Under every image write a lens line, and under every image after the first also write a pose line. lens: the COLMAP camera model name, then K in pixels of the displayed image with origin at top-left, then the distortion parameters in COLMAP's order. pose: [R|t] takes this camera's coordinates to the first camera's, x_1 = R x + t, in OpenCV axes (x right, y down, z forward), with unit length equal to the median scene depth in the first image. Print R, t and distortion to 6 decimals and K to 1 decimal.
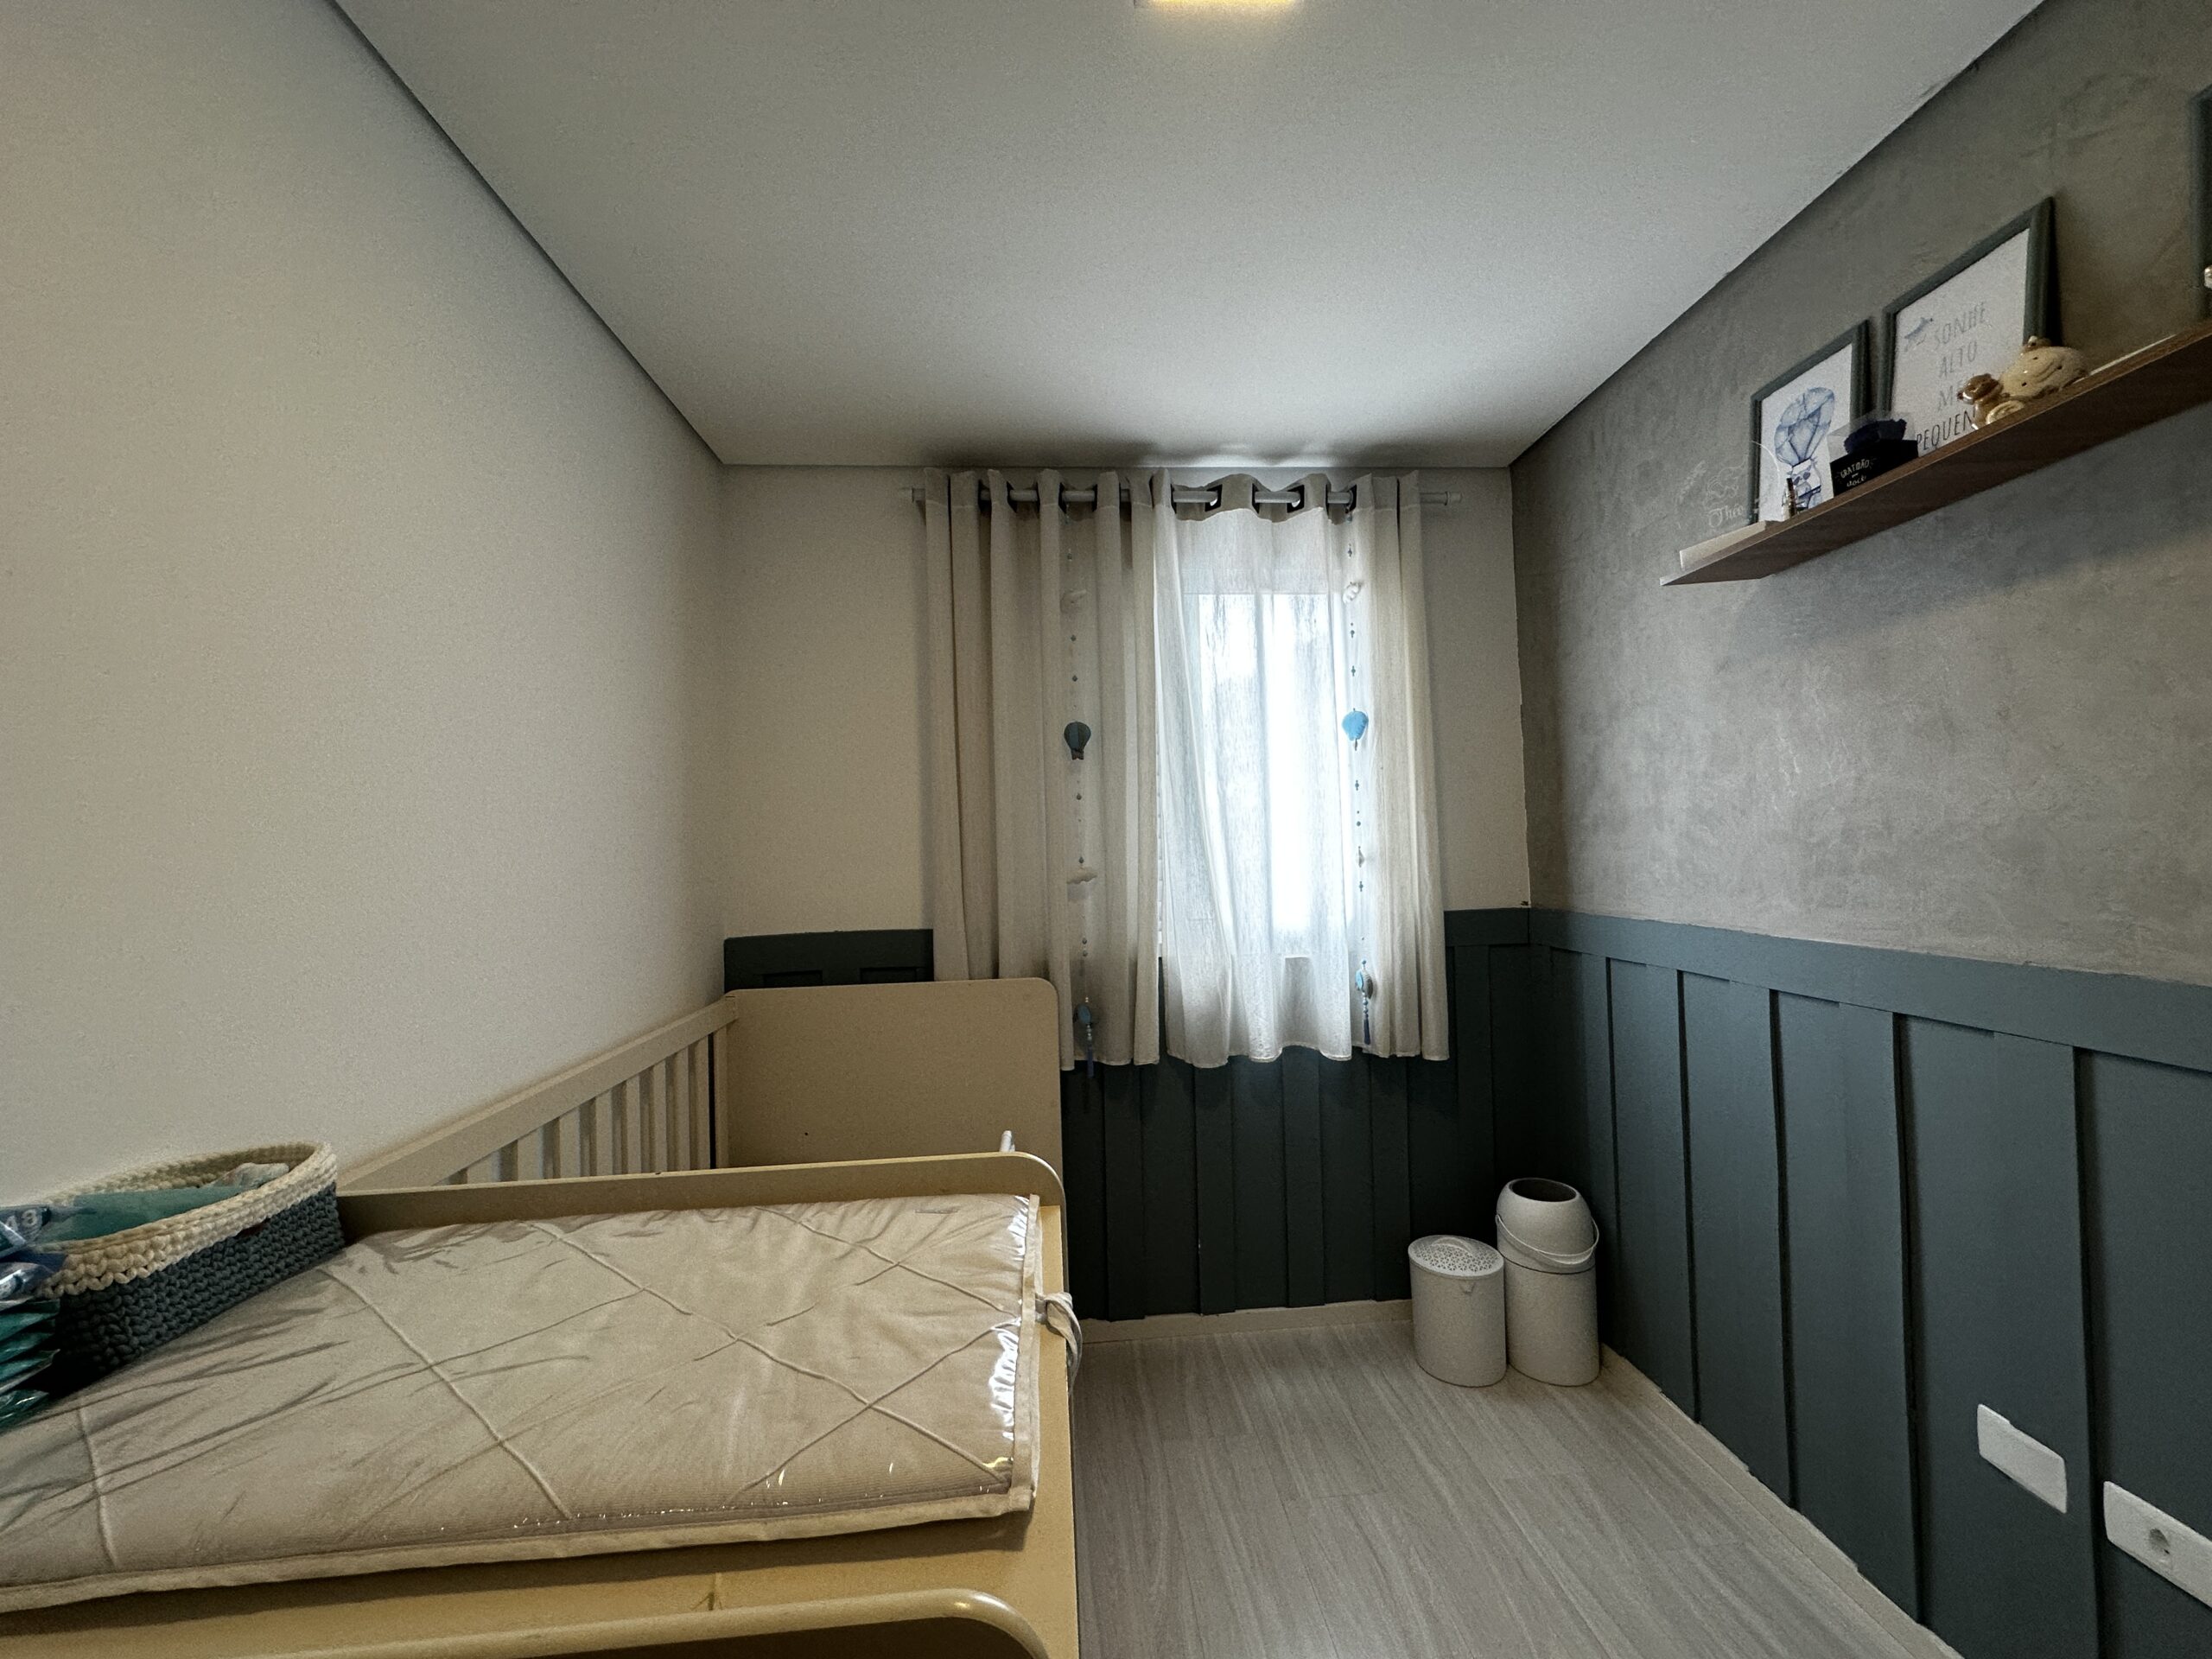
lens RADIAL K [[882.0, 0, 1105.8], [0, 882.0, 826.6], [0, 0, 1]] dist [-0.003497, 0.000474]
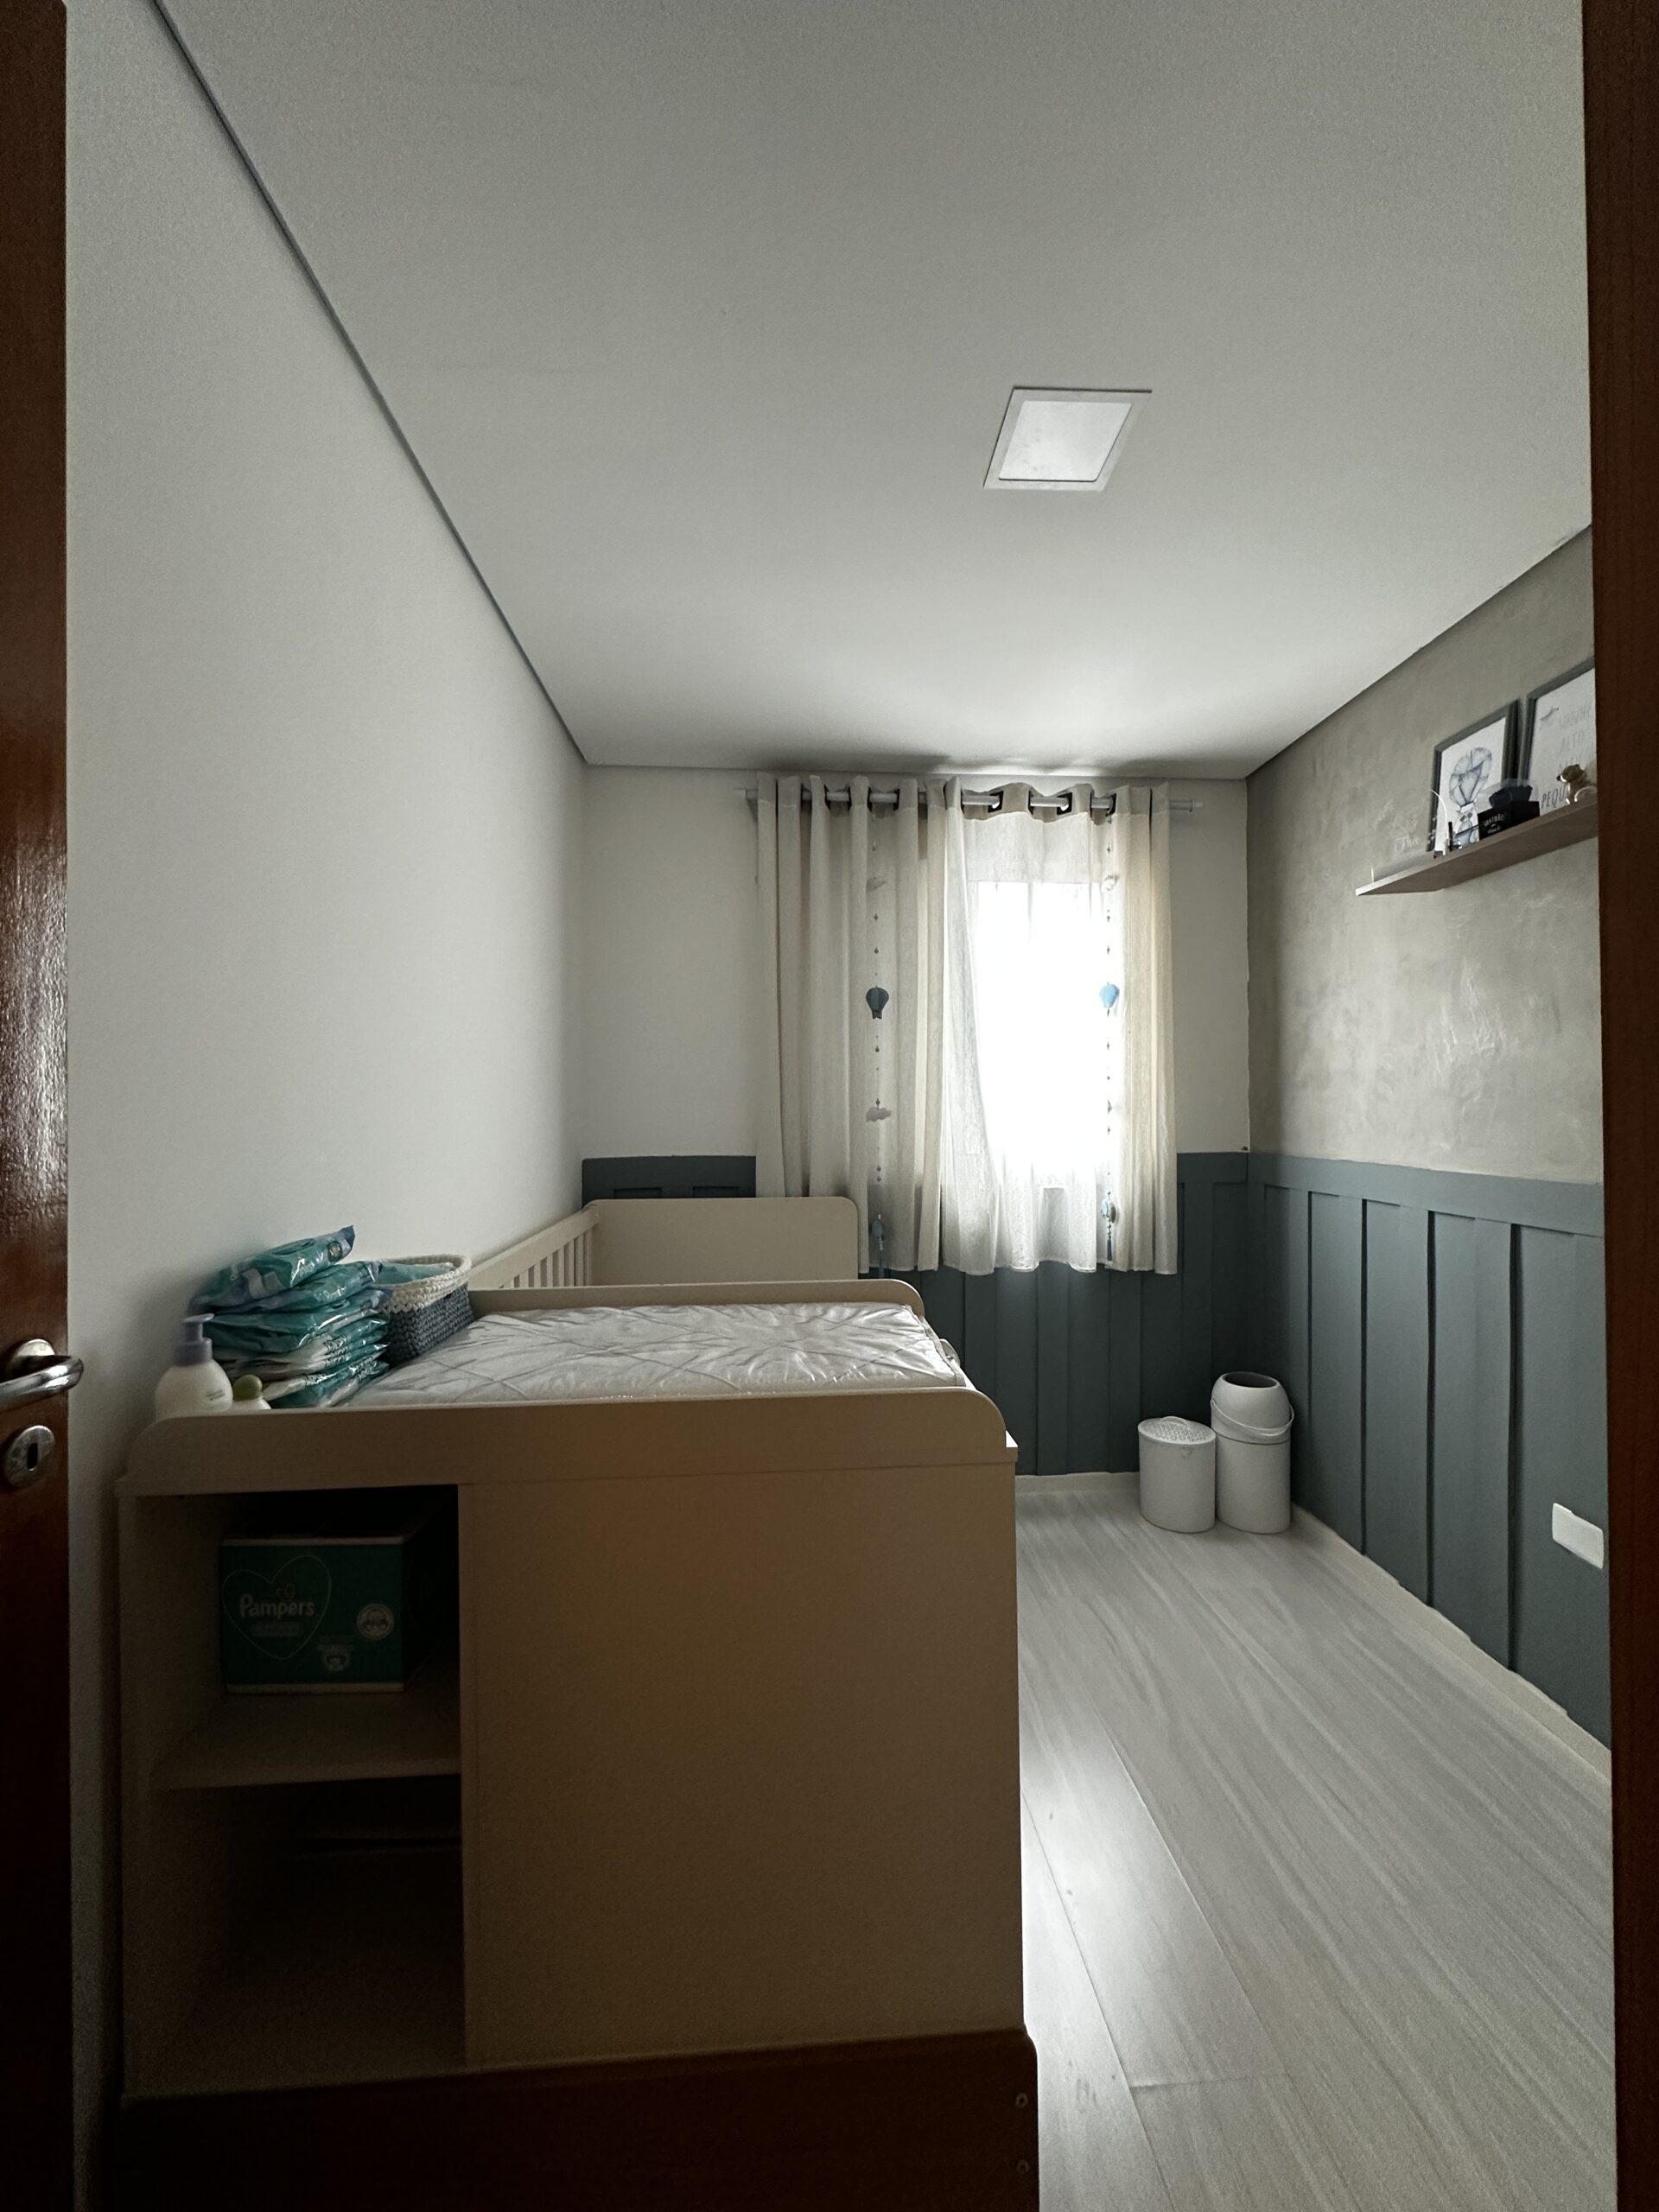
lens RADIAL K [[882.0, 0, 831.1], [0, 882.0, 1107.5], [0, 0, 1]] dist [-0.003497, 0.000474]
pose [[0.999661, 0.025461, -0.005451, -0.088812], [-0.025305, 0.999313, 0.027062, 0.015132], [0.006137, -0.026915, 0.999619, -0.218422]]
